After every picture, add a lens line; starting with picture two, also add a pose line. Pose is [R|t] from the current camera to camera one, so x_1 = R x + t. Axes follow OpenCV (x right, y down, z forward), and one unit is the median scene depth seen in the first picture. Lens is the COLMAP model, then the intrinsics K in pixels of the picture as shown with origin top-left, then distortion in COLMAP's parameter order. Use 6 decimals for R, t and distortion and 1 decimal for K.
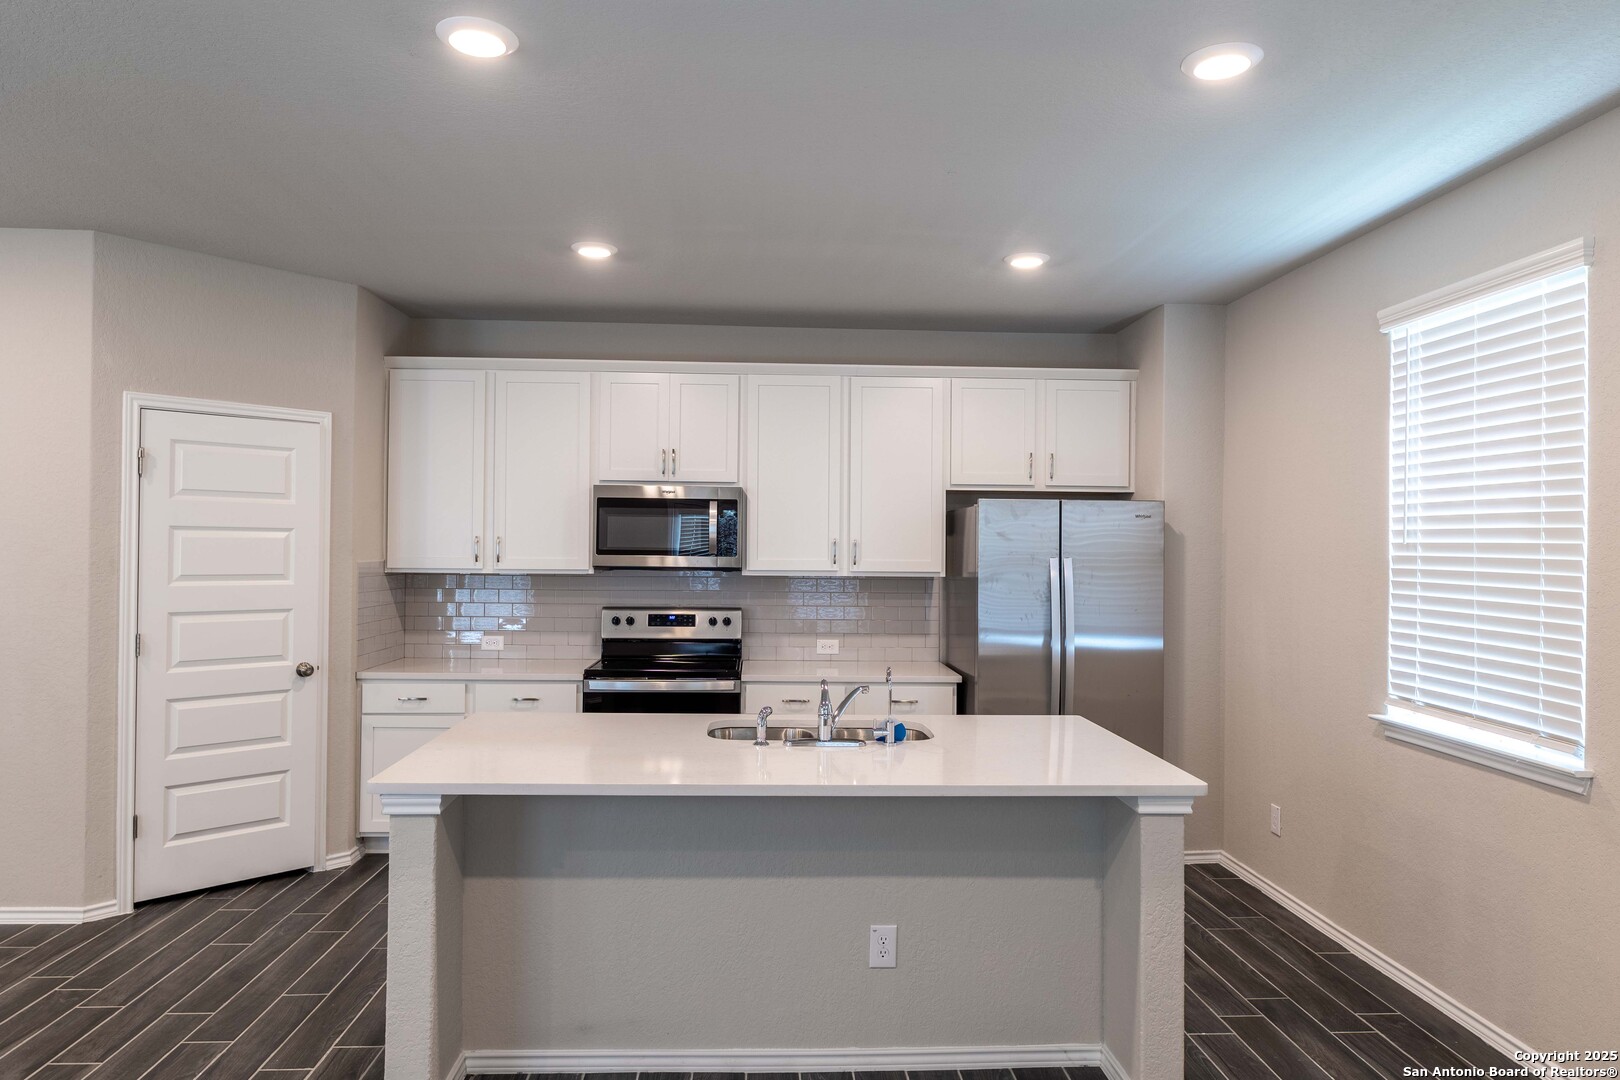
lens RADIAL K [[1039.6, 0, 805.2], [0, 1039.6, 540.8], [0, 0, 1]] dist [0.001881, -0.002388]
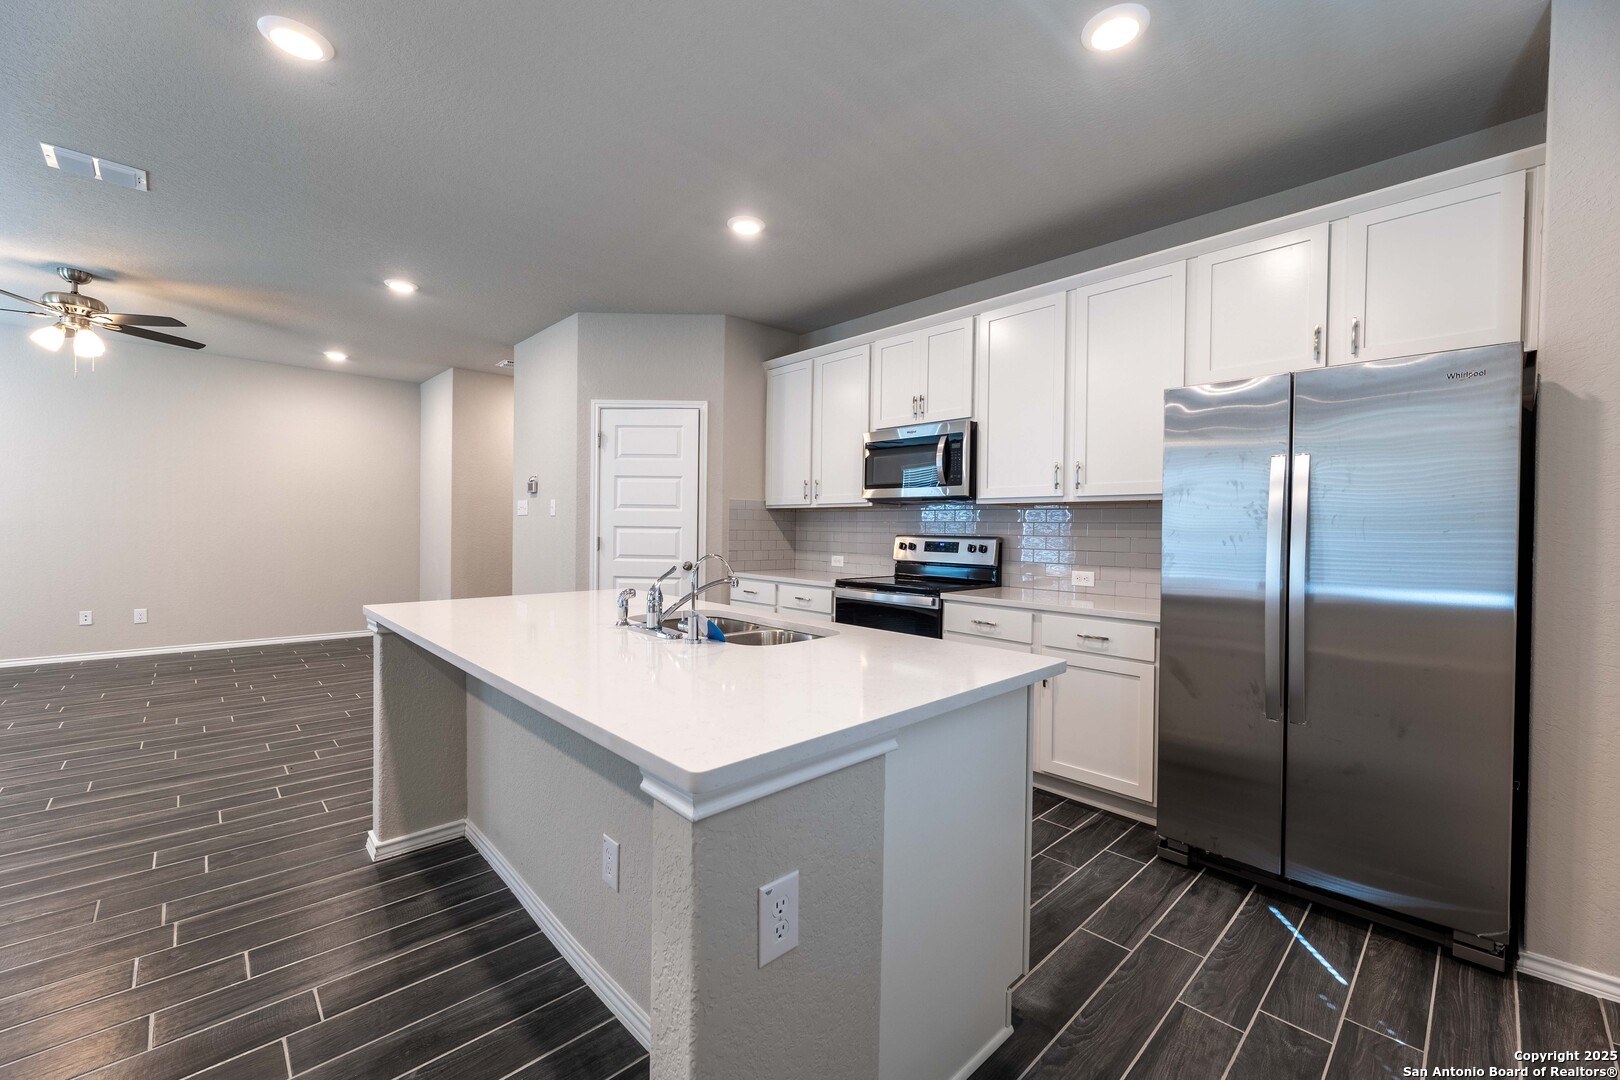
lens RADIAL K [[646.0, 0, 799.2], [0, 646.0, 538.6], [0, 0, 1]] dist [-0.000534, 0.000586]
pose [[0.654906, 0.011938, -0.755616, 0.353005], [-0.002028, 0.999899, 0.014039, 0.065663], [0.755707, -0.007662, 0.654865, 0.467310]]
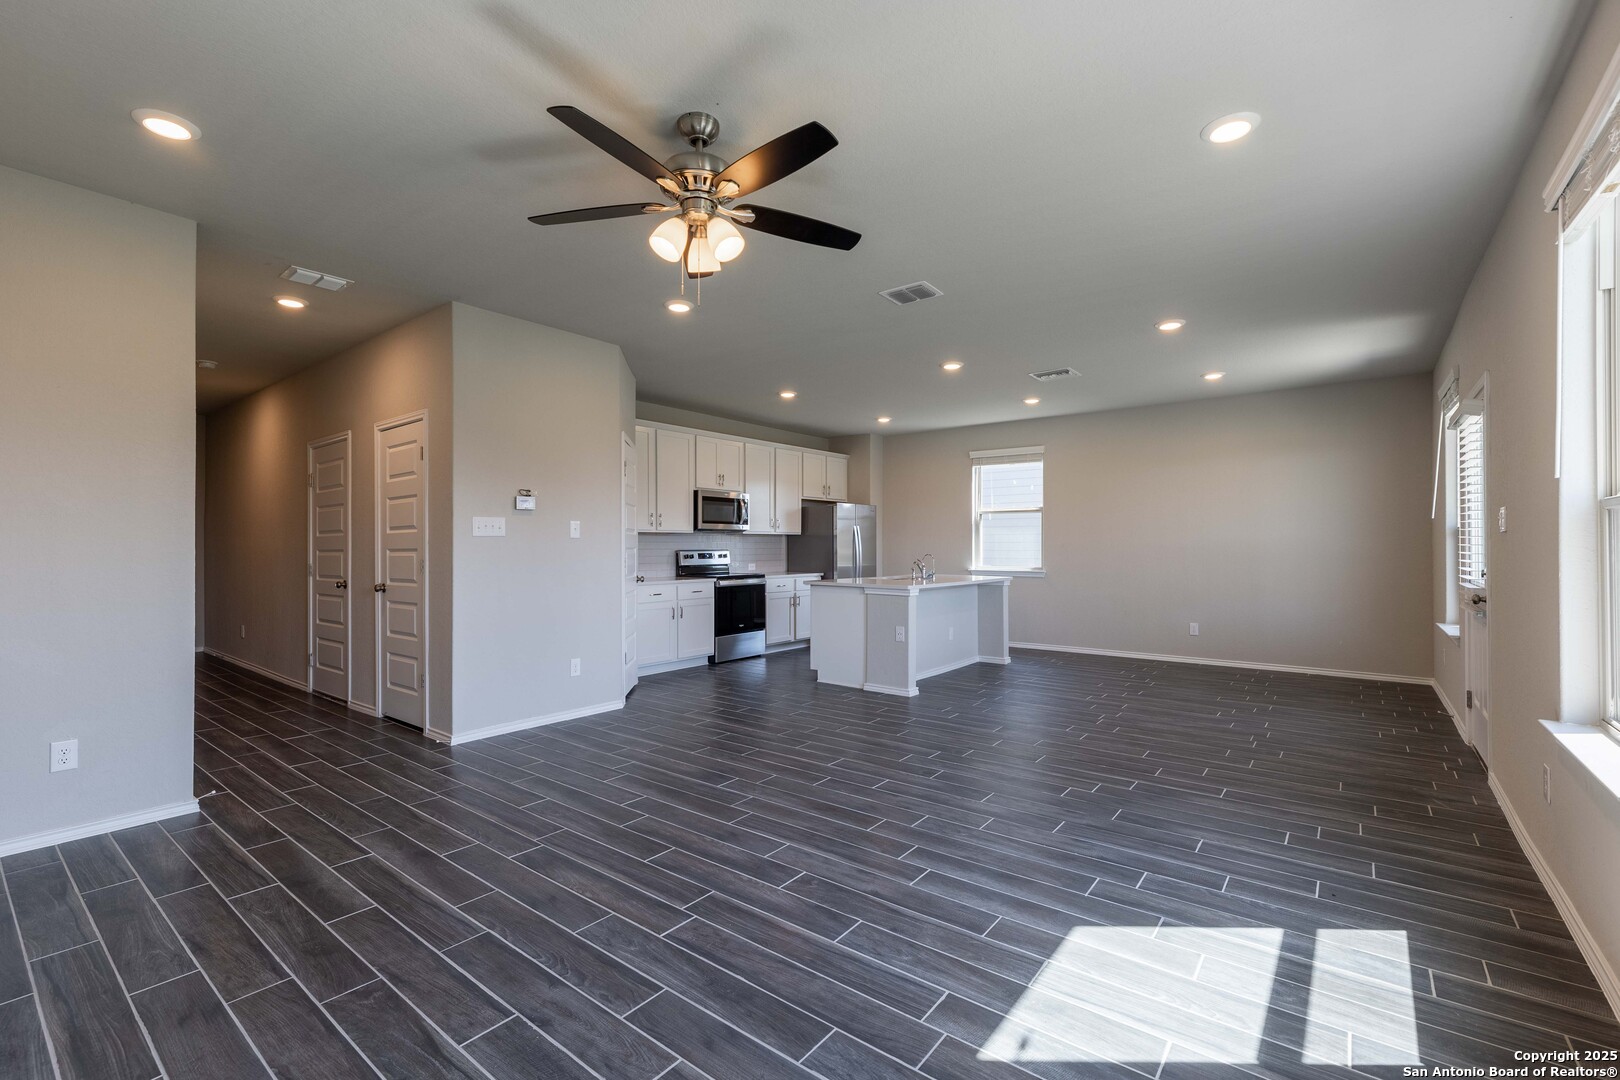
lens RADIAL K [[703.3, 0, 799.3], [0, 703.3, 537.1], [0, 0, 1]] dist [0.003705, -0.000553]
pose [[0.659295, -0.000924, 0.751884, -1.215262], [0.000178, 0.999999, 0.001073, 0.042229], [-0.751884, -0.000573, 0.659295, -0.085902]]
